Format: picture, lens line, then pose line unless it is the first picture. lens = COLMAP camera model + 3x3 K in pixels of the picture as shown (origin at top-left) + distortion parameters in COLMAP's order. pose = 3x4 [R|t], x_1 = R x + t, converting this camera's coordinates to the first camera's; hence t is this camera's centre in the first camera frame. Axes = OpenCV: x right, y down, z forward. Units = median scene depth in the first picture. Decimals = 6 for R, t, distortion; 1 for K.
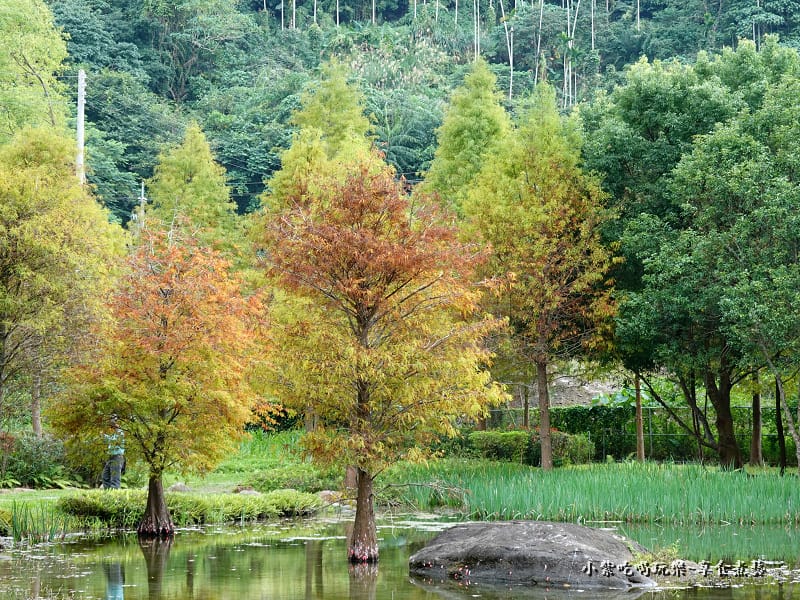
lens RADIAL K [[1843.4, 0, 399.2], [0, 1843.4, 300.9], [0, 0, 1]] dist [-0.004473, 0.000000]
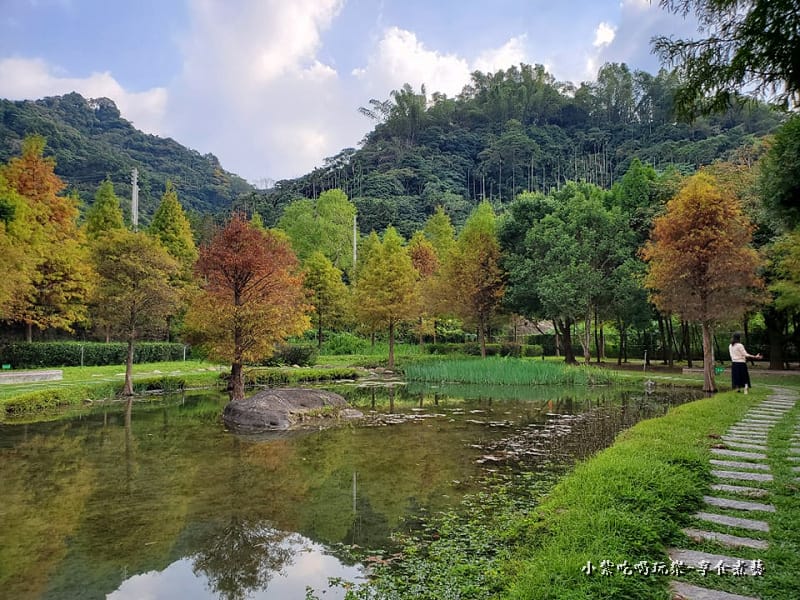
lens RADIAL K [[609.1, 0, 398.4], [0, 609.1, 306.5], [0, 0, 1]] dist [0.027733, -0.025733]
pose [[0.970550, -0.019680, -0.240093, 0.176016], [0.021503, 0.999756, 0.004972, 0.014567], [0.239937, -0.009989, 0.970737, 0.191454]]
